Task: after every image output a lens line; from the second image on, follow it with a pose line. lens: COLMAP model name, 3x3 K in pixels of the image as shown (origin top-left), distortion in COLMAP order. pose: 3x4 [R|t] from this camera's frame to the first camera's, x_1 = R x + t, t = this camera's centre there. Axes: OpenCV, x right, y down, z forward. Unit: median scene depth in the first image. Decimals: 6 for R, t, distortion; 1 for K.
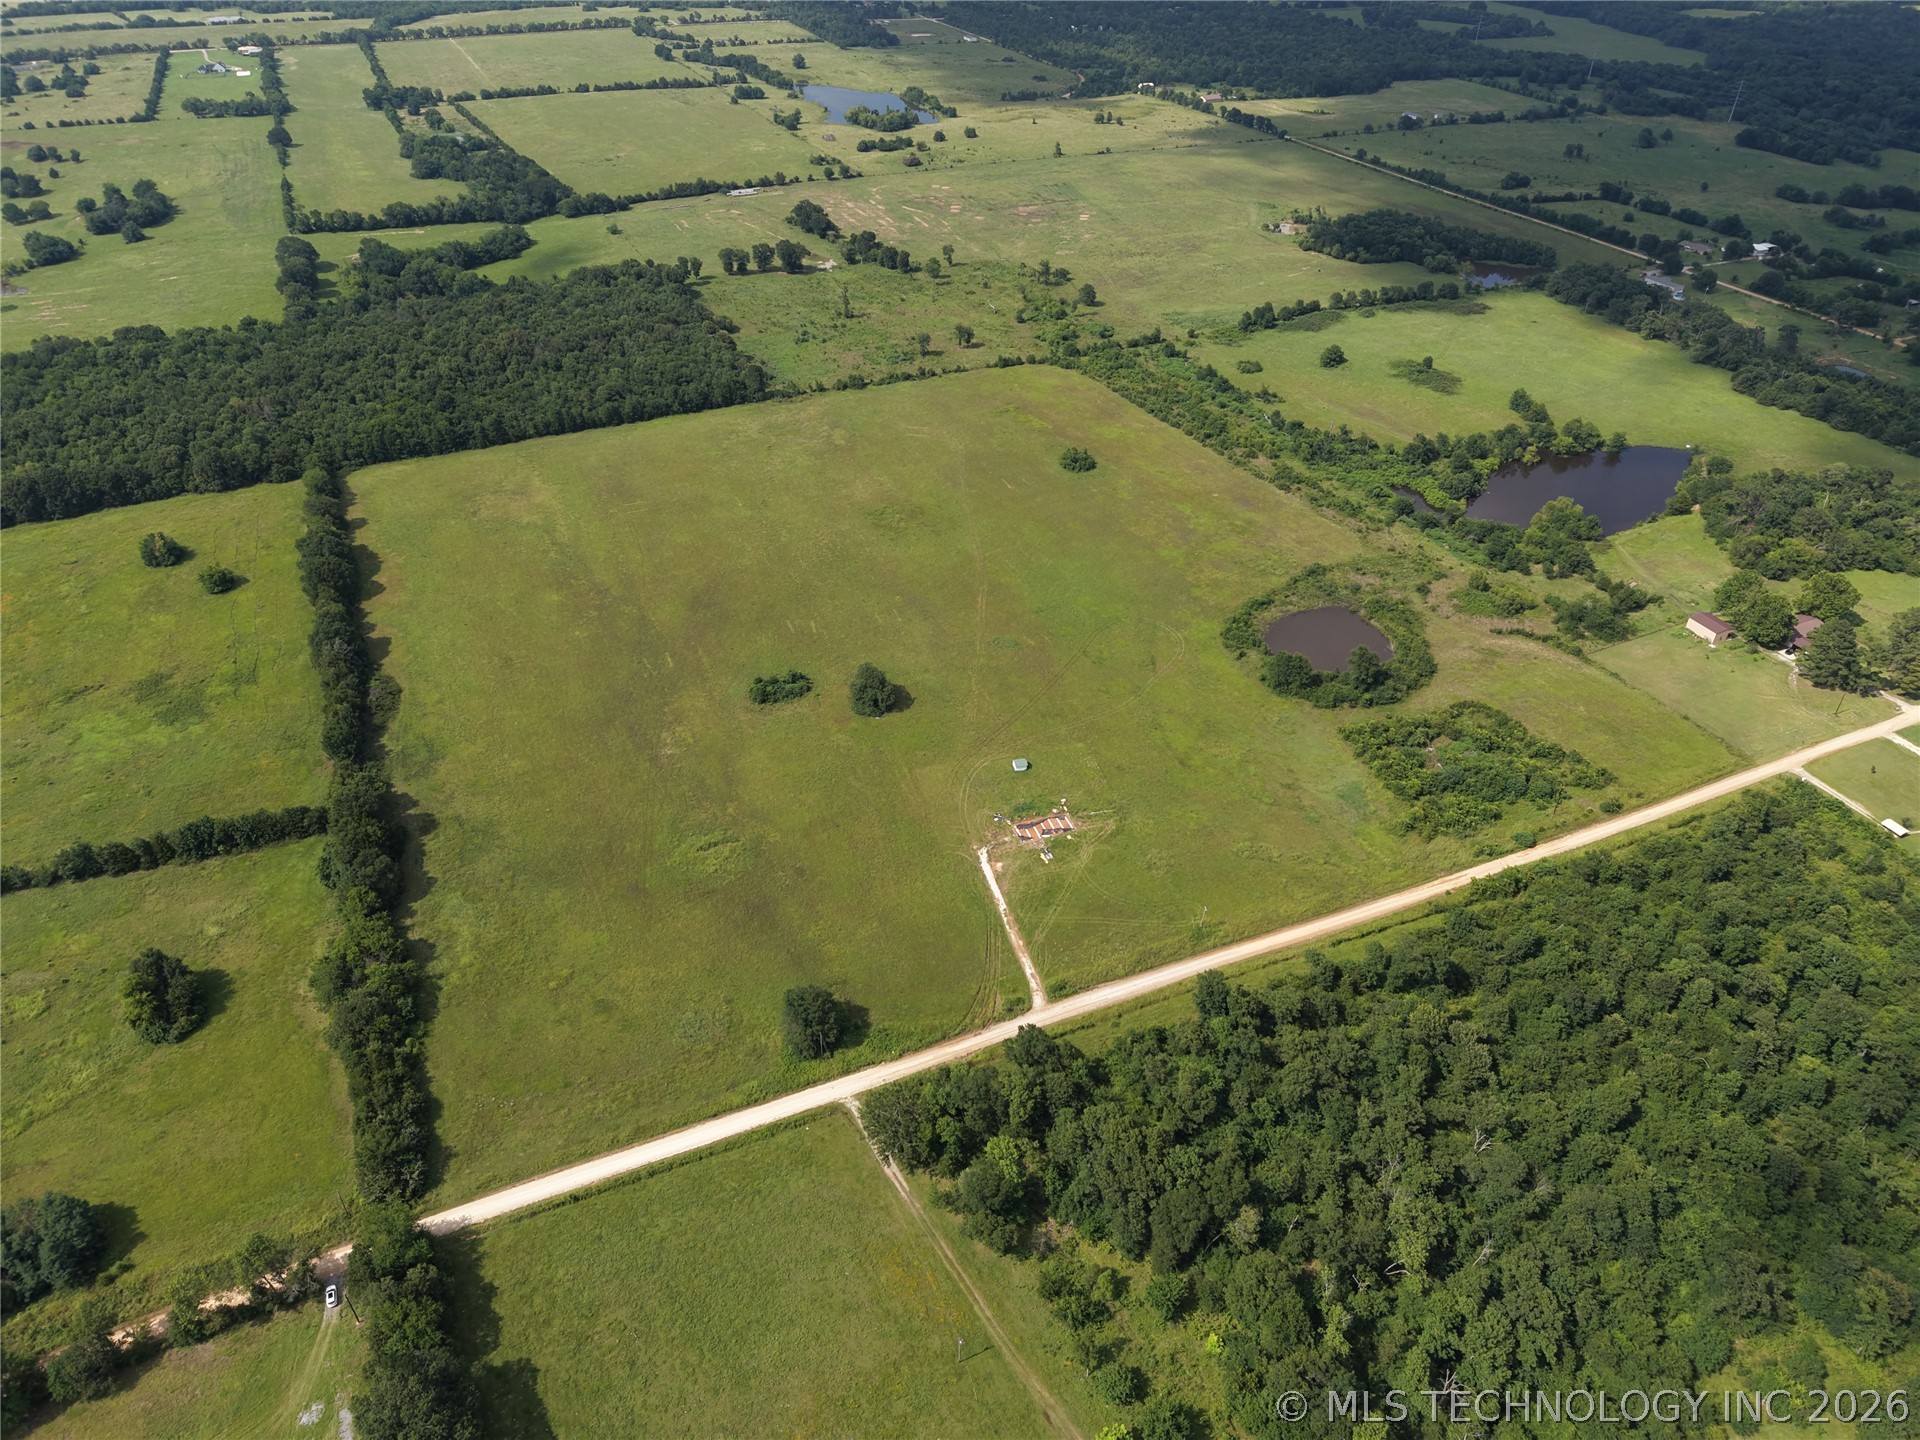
lens RADIAL K [[1282.4, 0, 952.7], [0, 1282.4, 722.4], [0, 0, 1]] dist [0.020943, -0.017269]
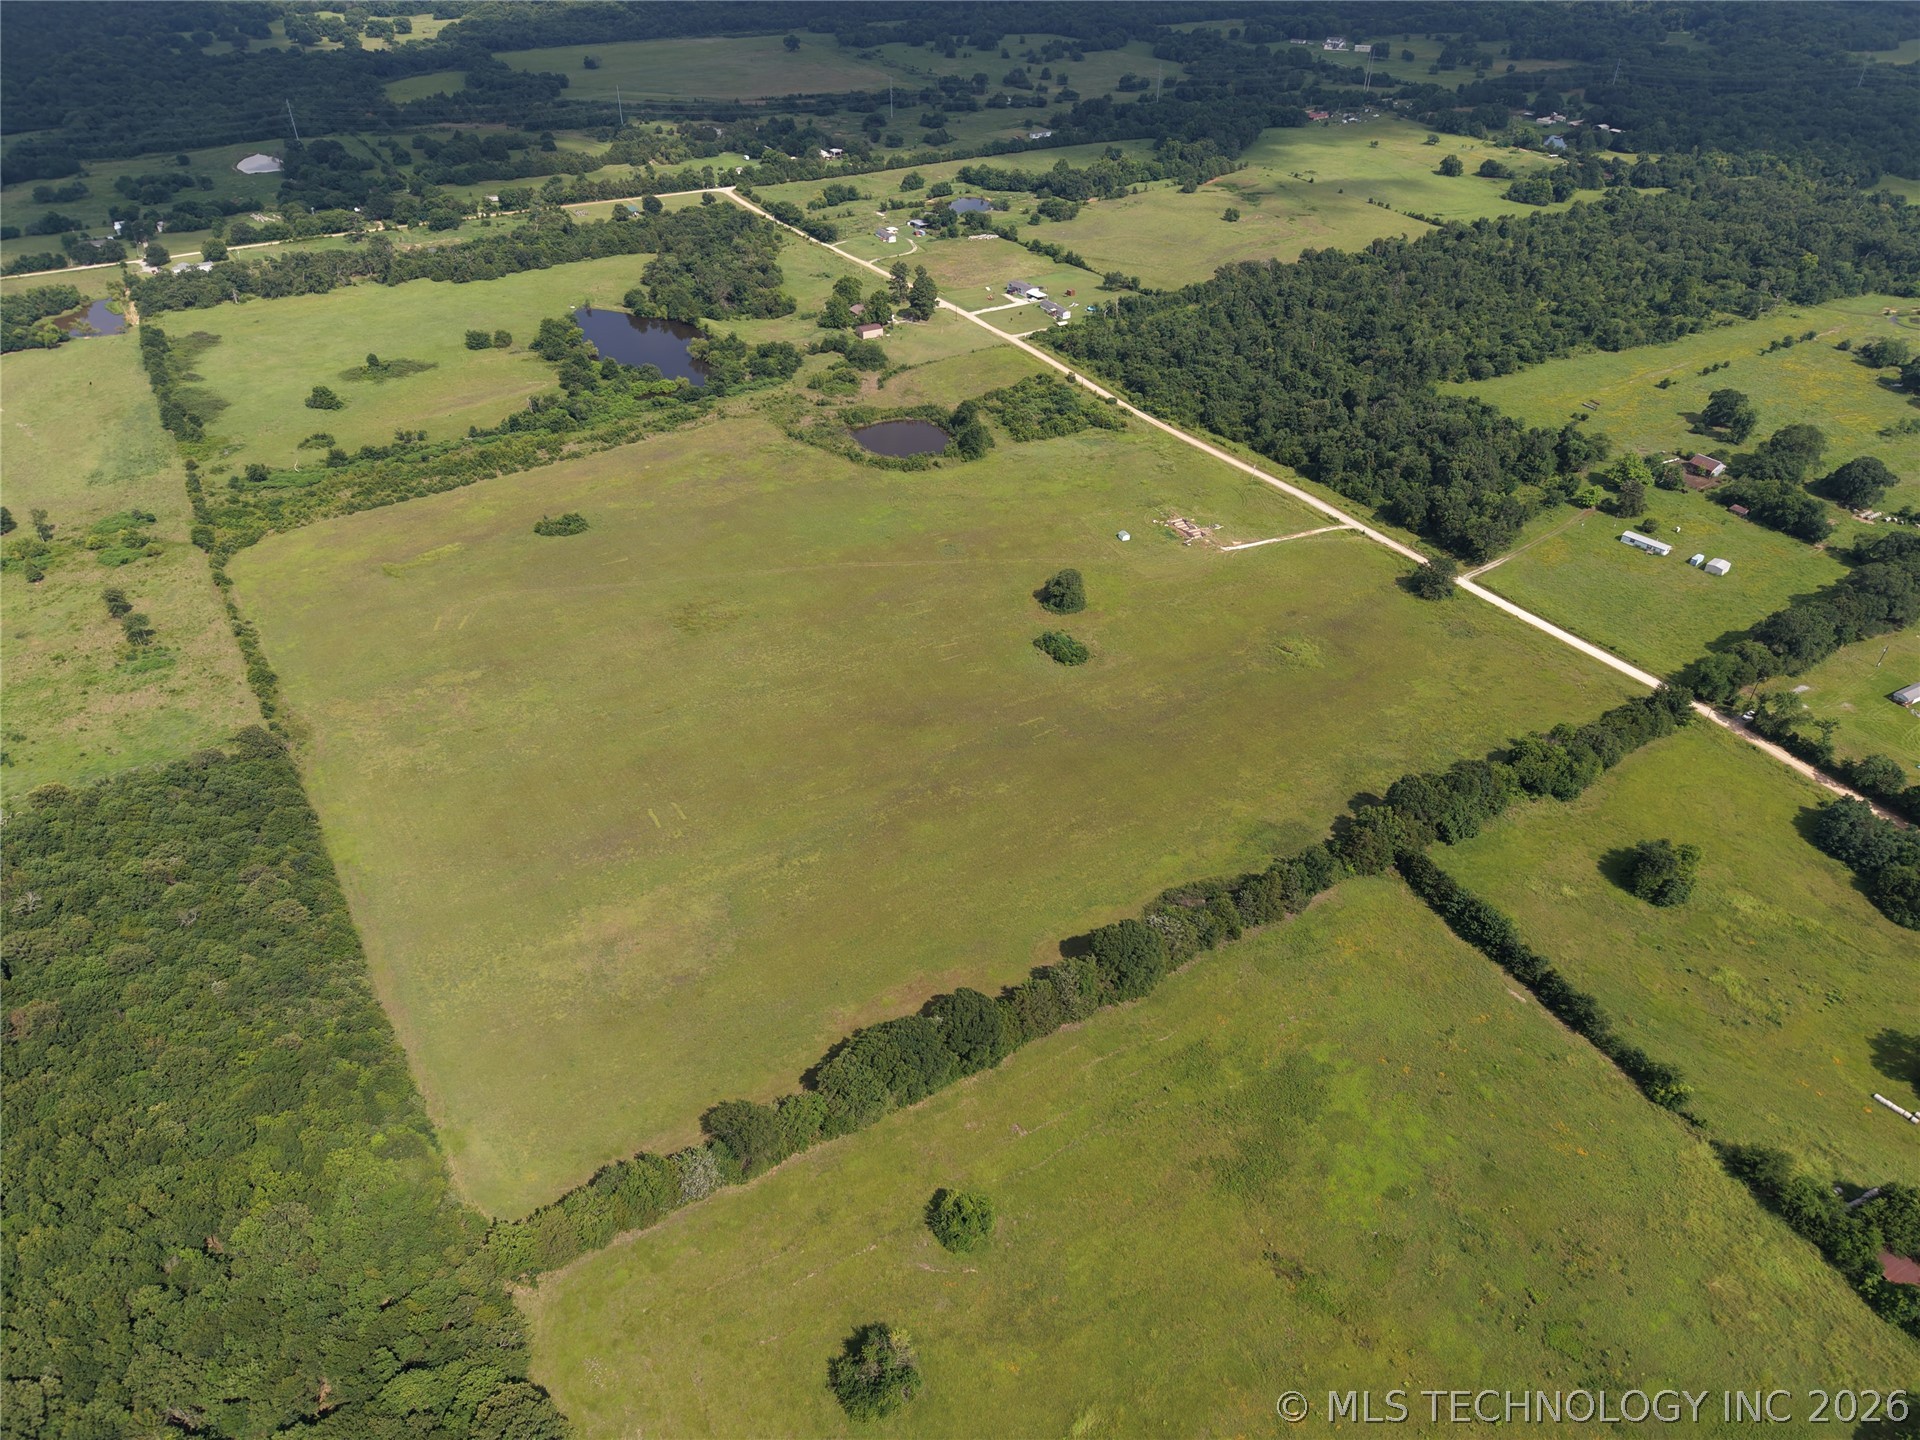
lens RADIAL K [[1282.4, 0, 952.7], [0, 1282.4, 722.4], [0, 0, 1]] dist [0.020943, -0.017269]
pose [[-0.132672, -0.586794, 0.798793, -0.614663], [0.575882, 0.610293, 0.543970, -0.377171], [-0.806696, 0.532180, 0.256955, 0.519081]]
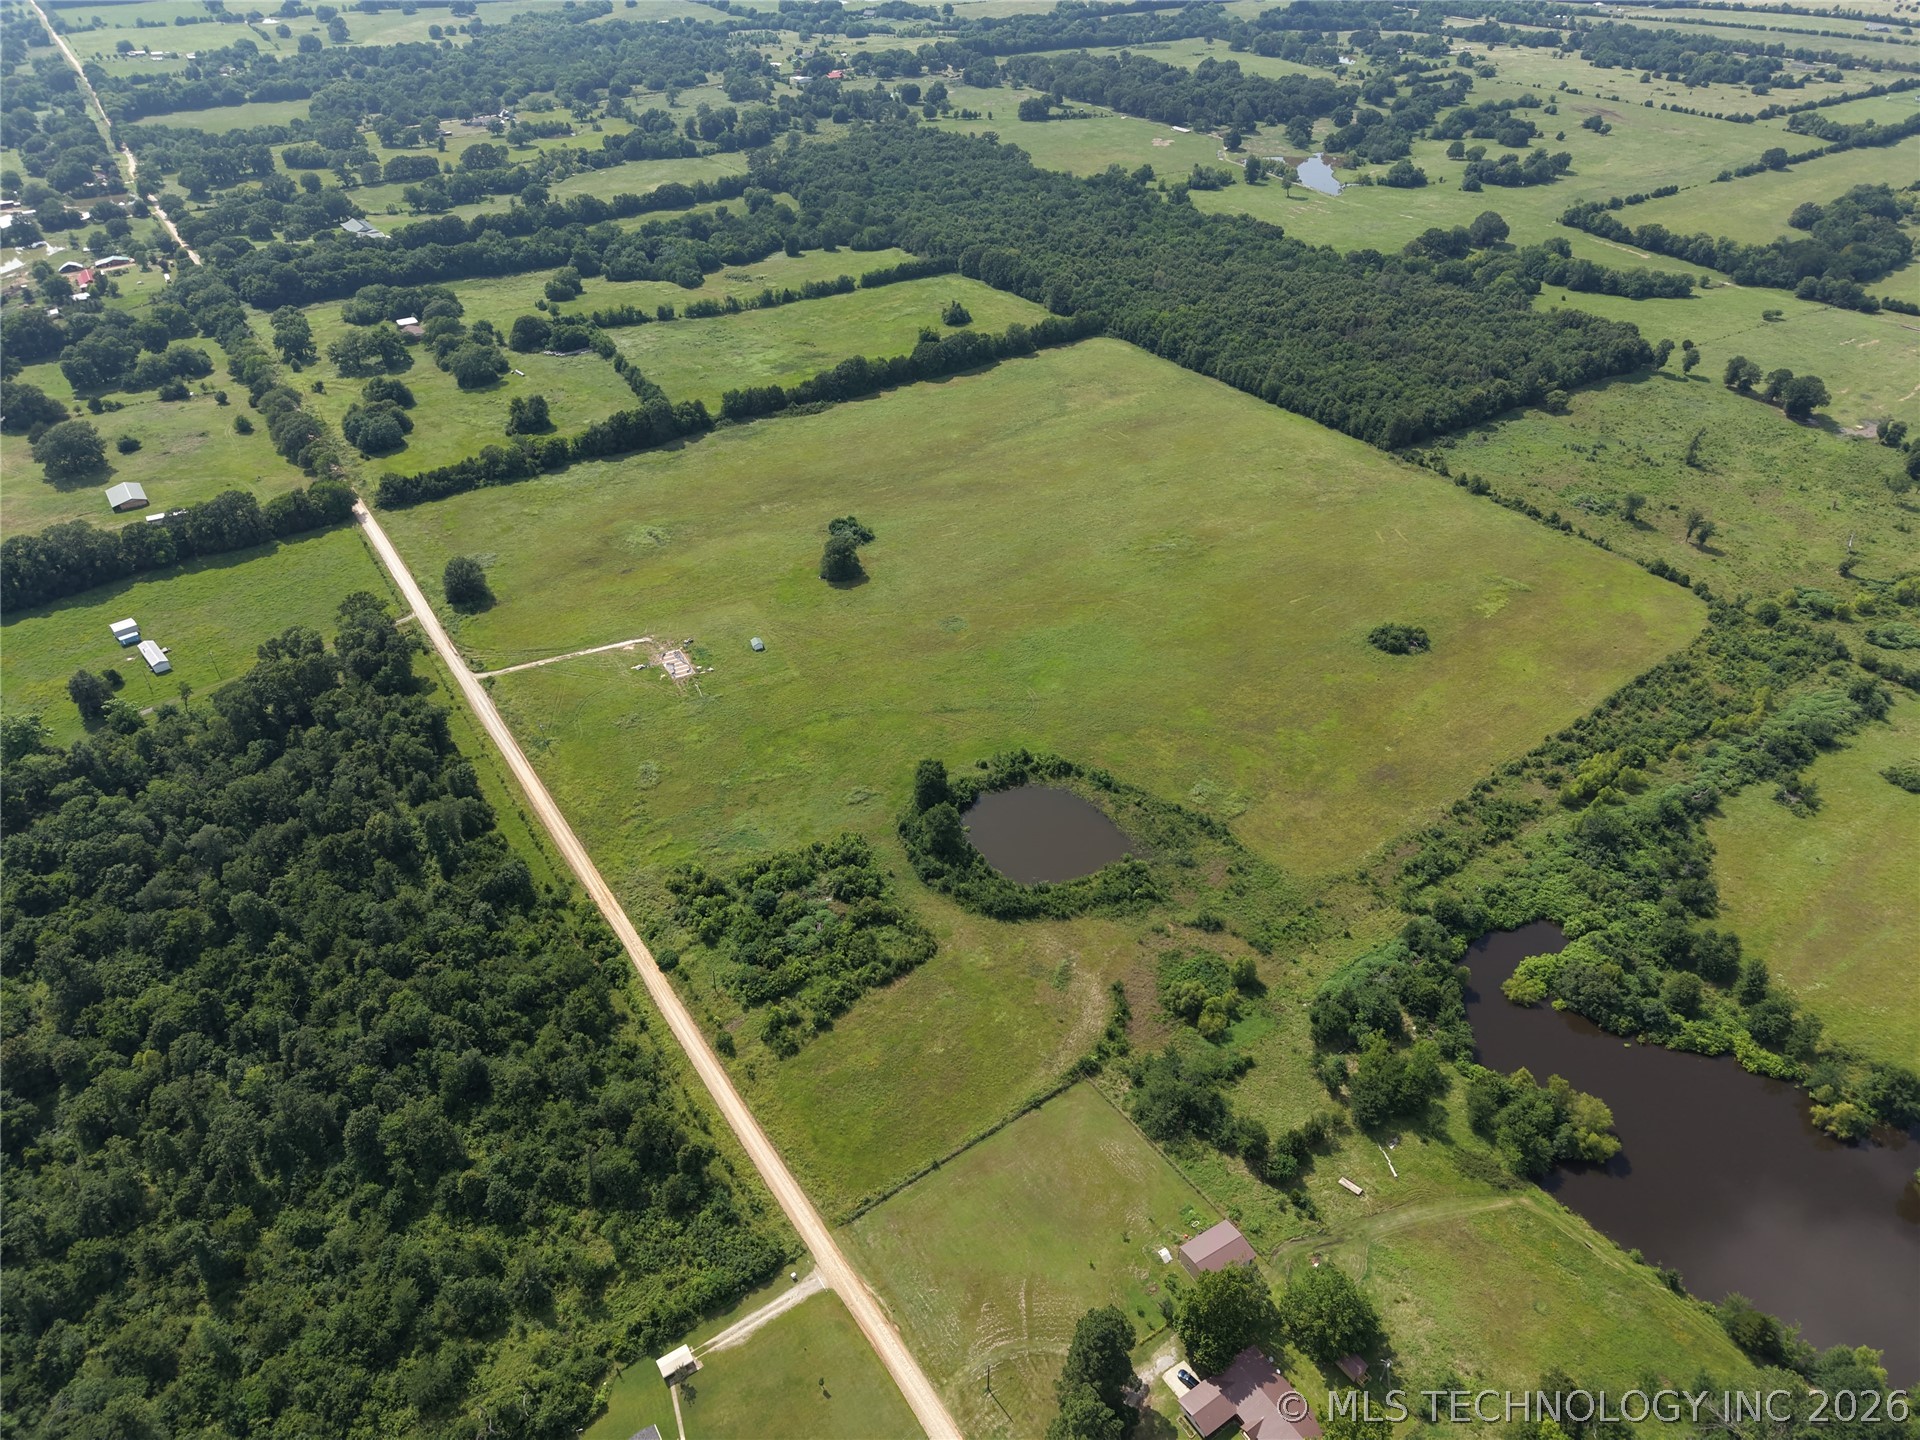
lens RADIAL K [[1282.4, 0, 952.7], [0, 1282.4, 722.4], [0, 0, 1]] dist [0.020943, -0.017269]
pose [[0.167091, 0.570716, -0.803968, 0.594765], [-0.577306, 0.717660, 0.389464, -0.264041], [0.799248, 0.399059, 0.449392, 0.375053]]
